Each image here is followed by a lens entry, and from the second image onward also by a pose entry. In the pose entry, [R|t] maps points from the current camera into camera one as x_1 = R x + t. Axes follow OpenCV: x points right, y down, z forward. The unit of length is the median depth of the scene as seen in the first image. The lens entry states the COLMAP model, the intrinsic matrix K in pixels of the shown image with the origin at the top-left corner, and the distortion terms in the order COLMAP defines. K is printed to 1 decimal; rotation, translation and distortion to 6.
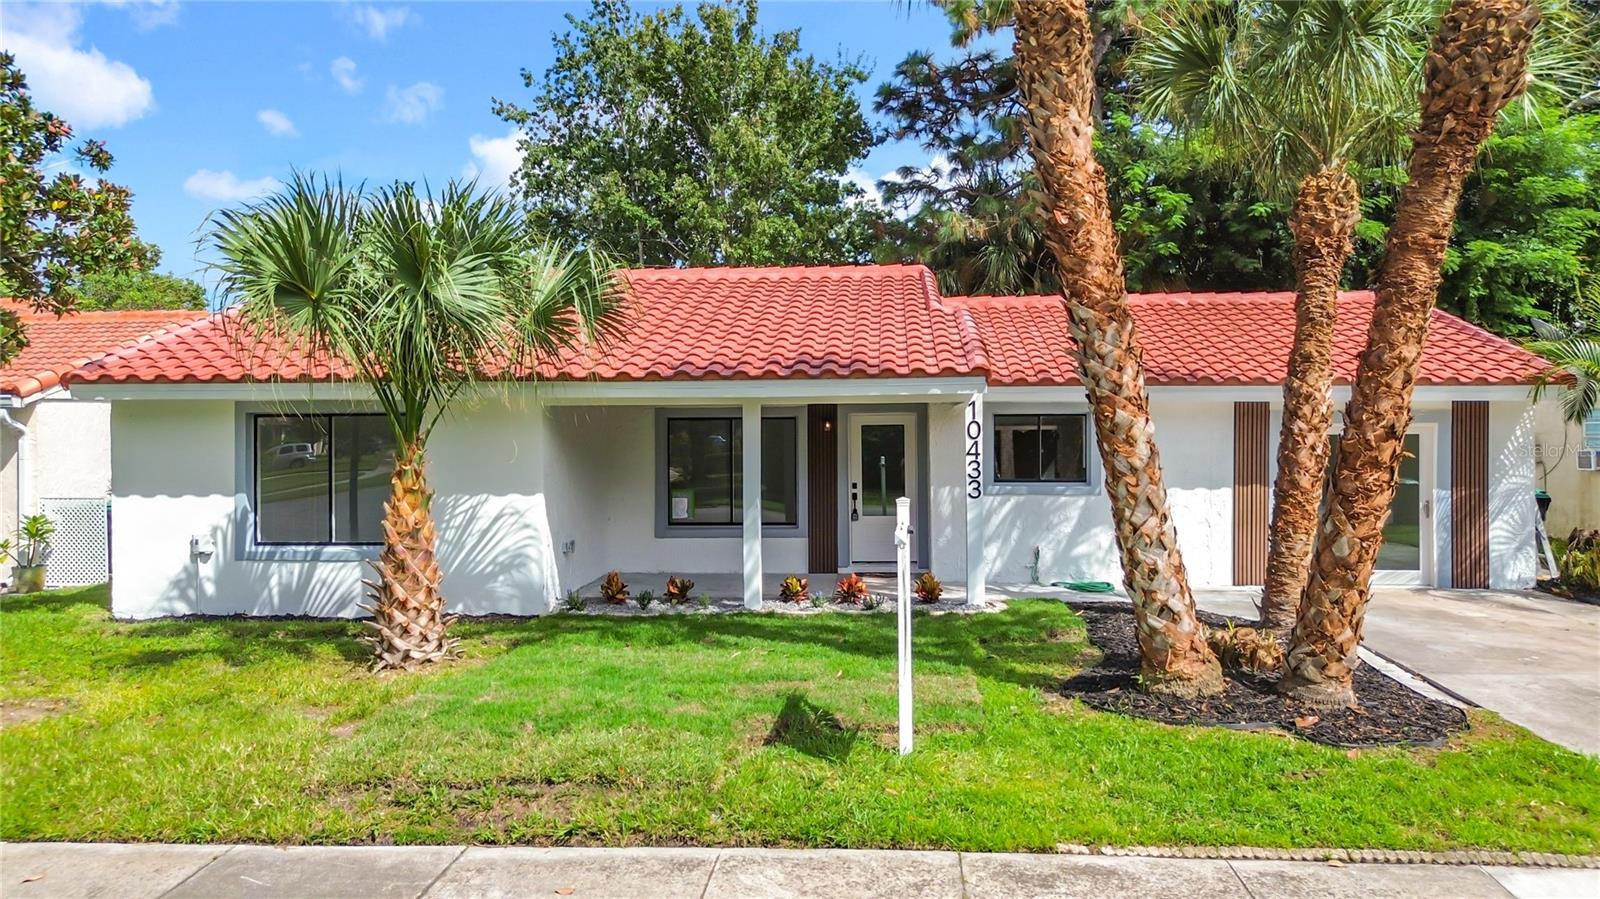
lens RADIAL K [[1139.5, 0, 806.2], [0, 1139.5, 447.1], [0, 0, 1]] dist [0.063463, -0.064175]
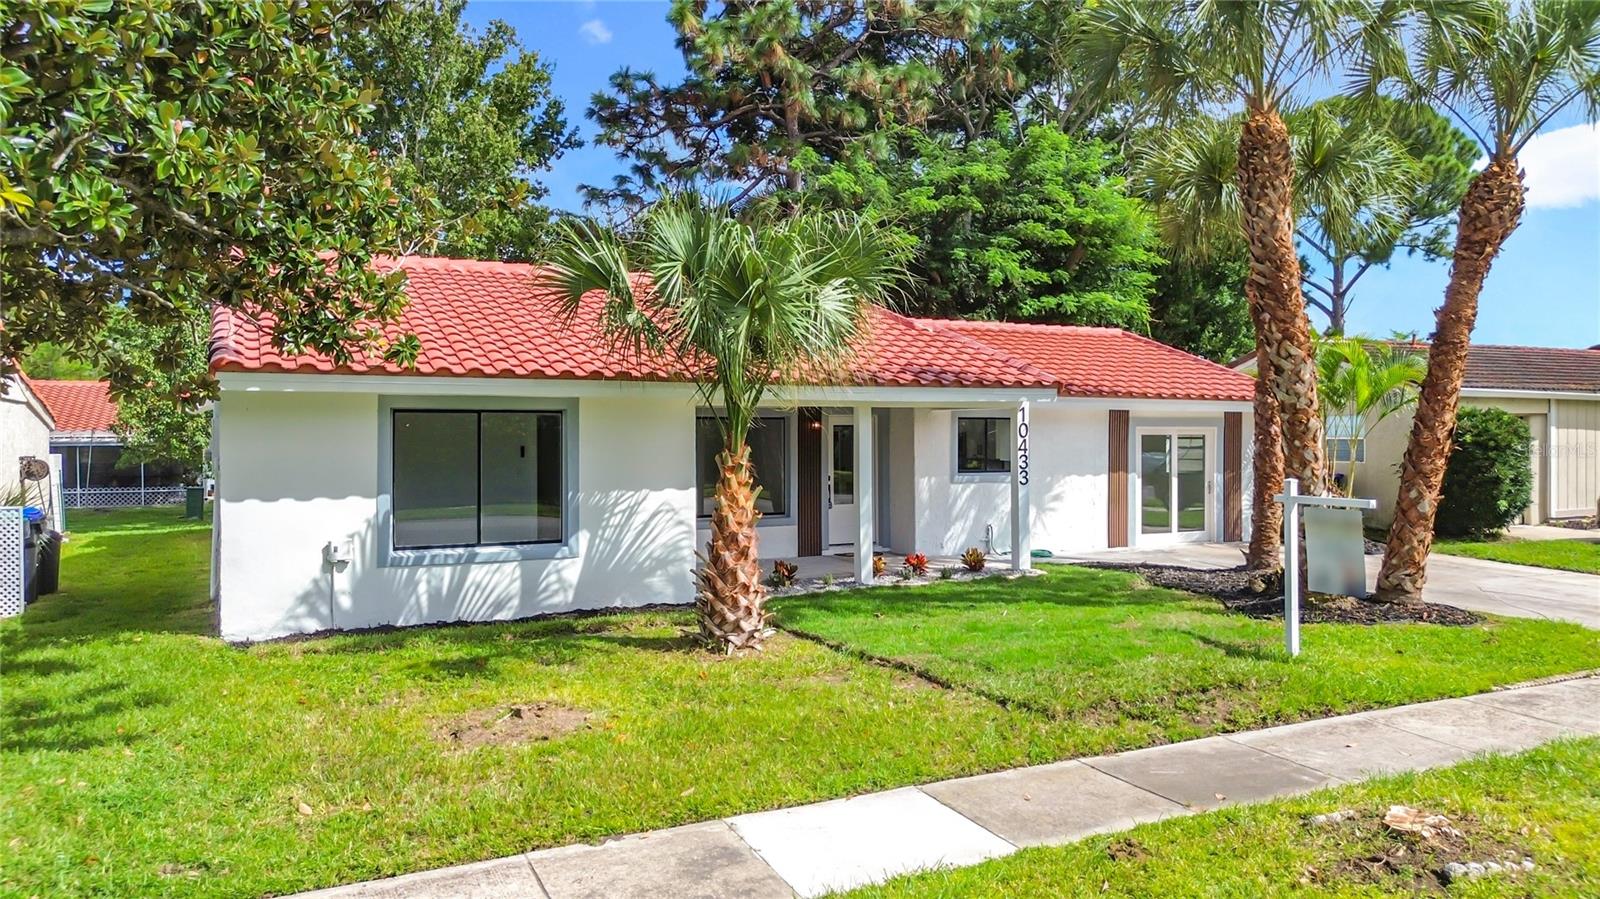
lens RADIAL K [[1139.5, 0, 806.2], [0, 1139.5, 447.1], [0, 0, 1]] dist [0.063463, -0.064175]
pose [[0.863392, -0.002392, 0.504527, -0.682214], [0.001588, 0.999997, 0.002024, 0.000507], [-0.504531, -0.000947, 0.863393, 0.034263]]
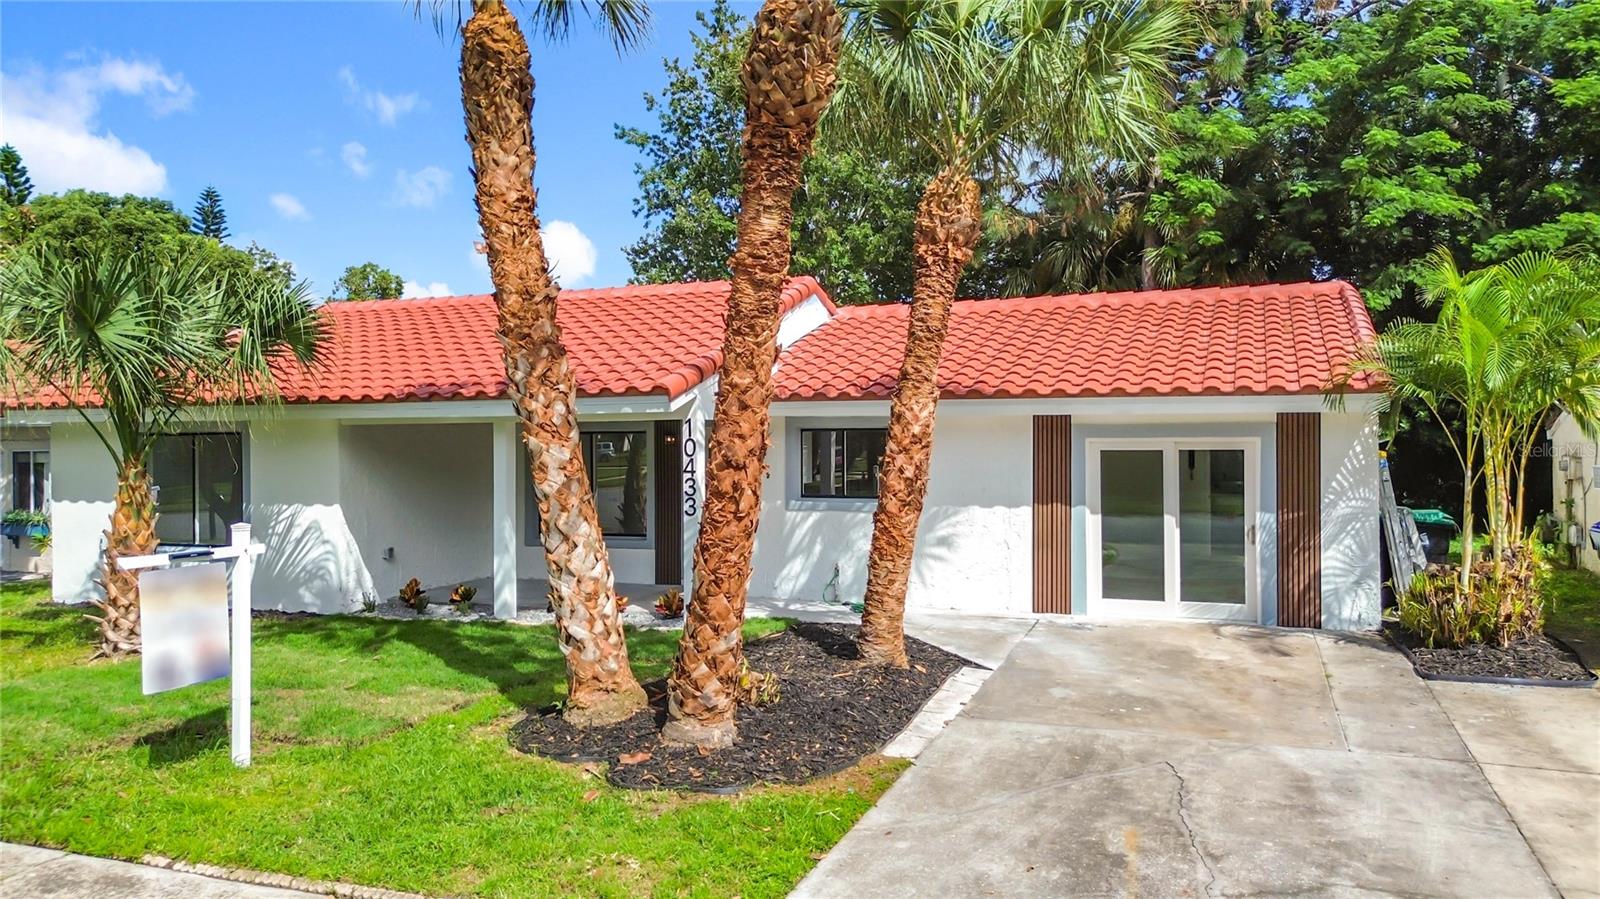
lens RADIAL K [[1139.5, 0, 806.2], [0, 1139.5, 447.1], [0, 0, 1]] dist [0.063463, -0.064175]
pose [[0.957303, -0.000026, -0.289088, 0.526308], [0.000546, 0.999998, 0.001719, -0.016619], [0.289087, -0.001804, 0.957301, 0.070790]]
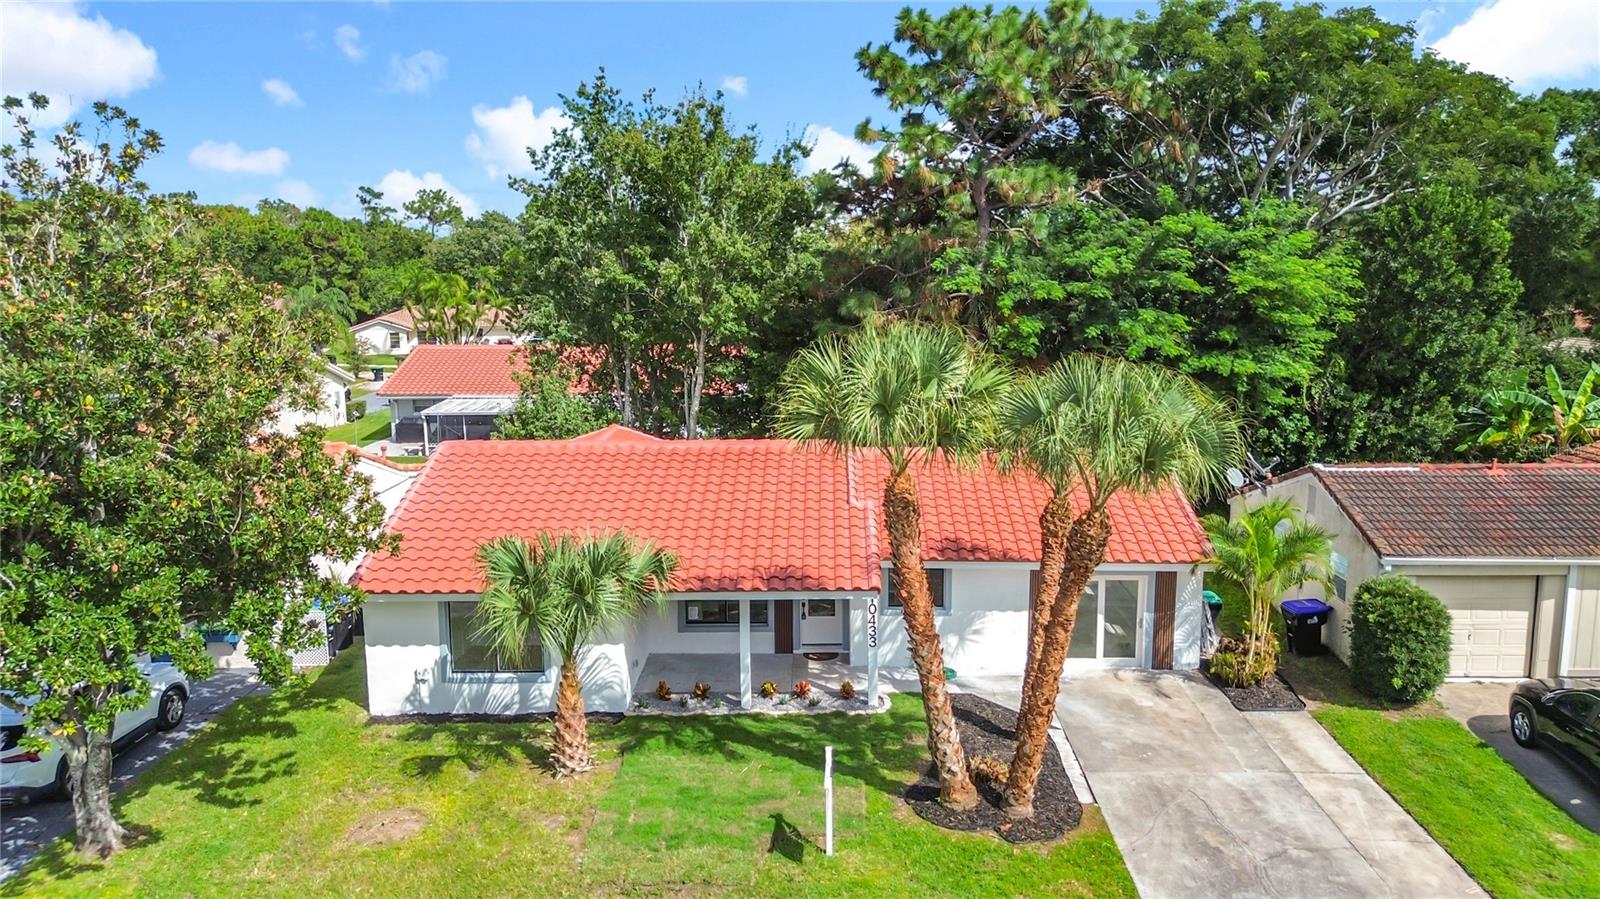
lens RADIAL K [[1139.5, 0, 806.2], [0, 1139.5, 447.1], [0, 0, 1]] dist [0.063463, -0.064175]
pose [[0.998667, -0.010165, 0.050599, -0.039729], [0.002132, 0.987702, 0.156331, -0.526446], [-0.051566, -0.156015, 0.986408, -0.671888]]
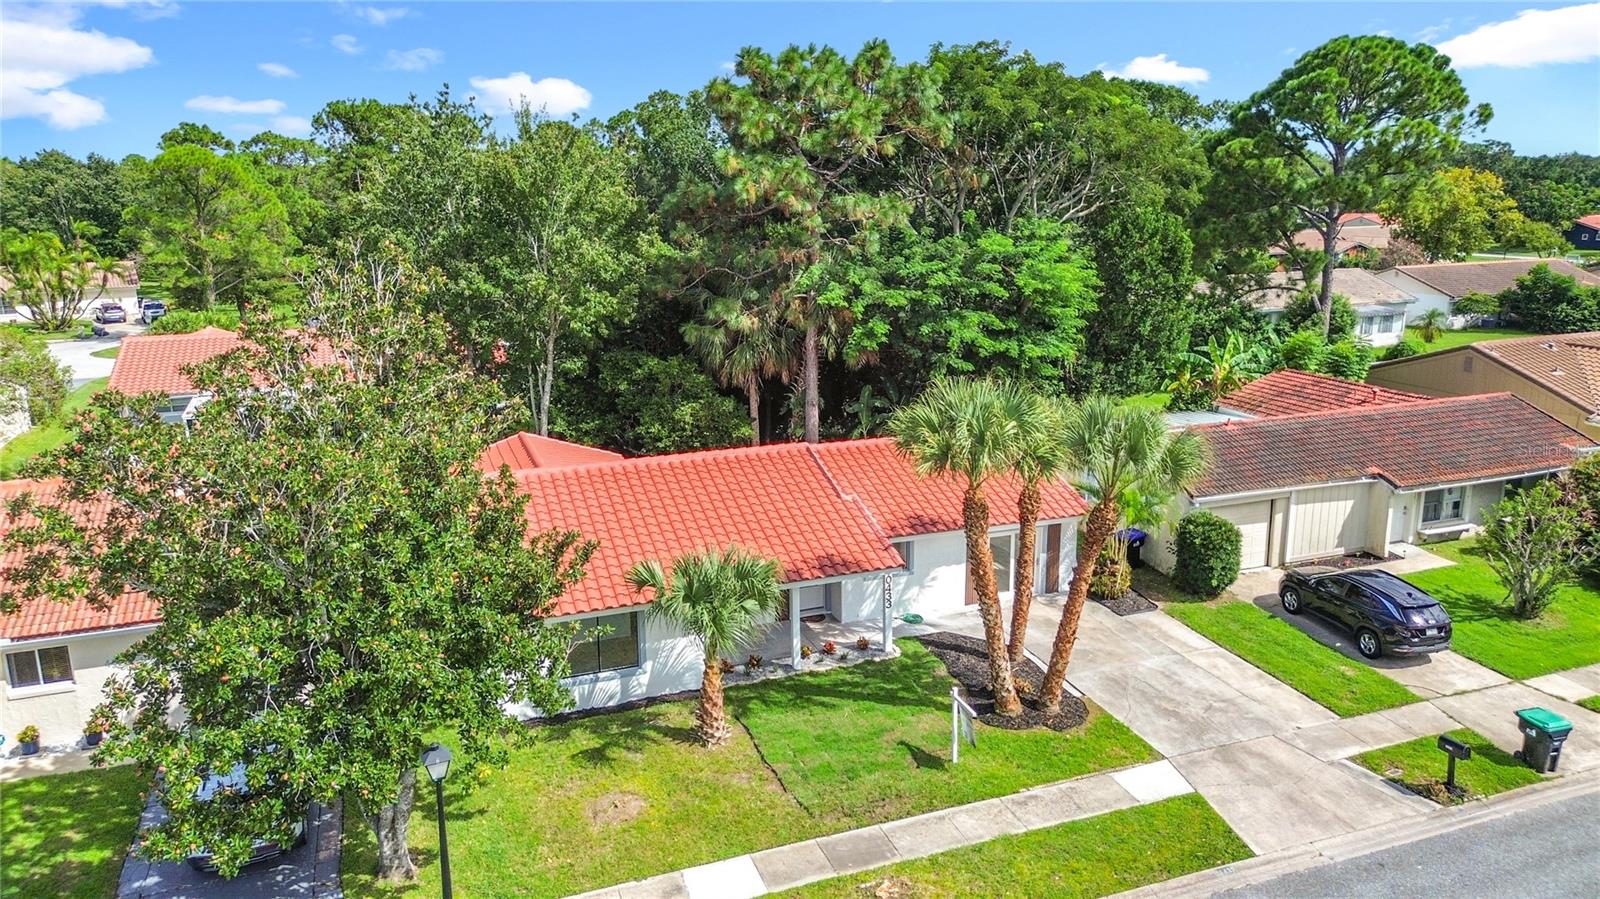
lens RADIAL K [[1139.5, 0, 806.2], [0, 1139.5, 447.1], [0, 0, 1]] dist [0.063463, -0.064175]
pose [[0.909745, -0.101196, 0.402645, -0.884058], [0.007755, 0.973812, 0.227224, -0.784096], [-0.415094, -0.203593, 0.886705, -0.893068]]
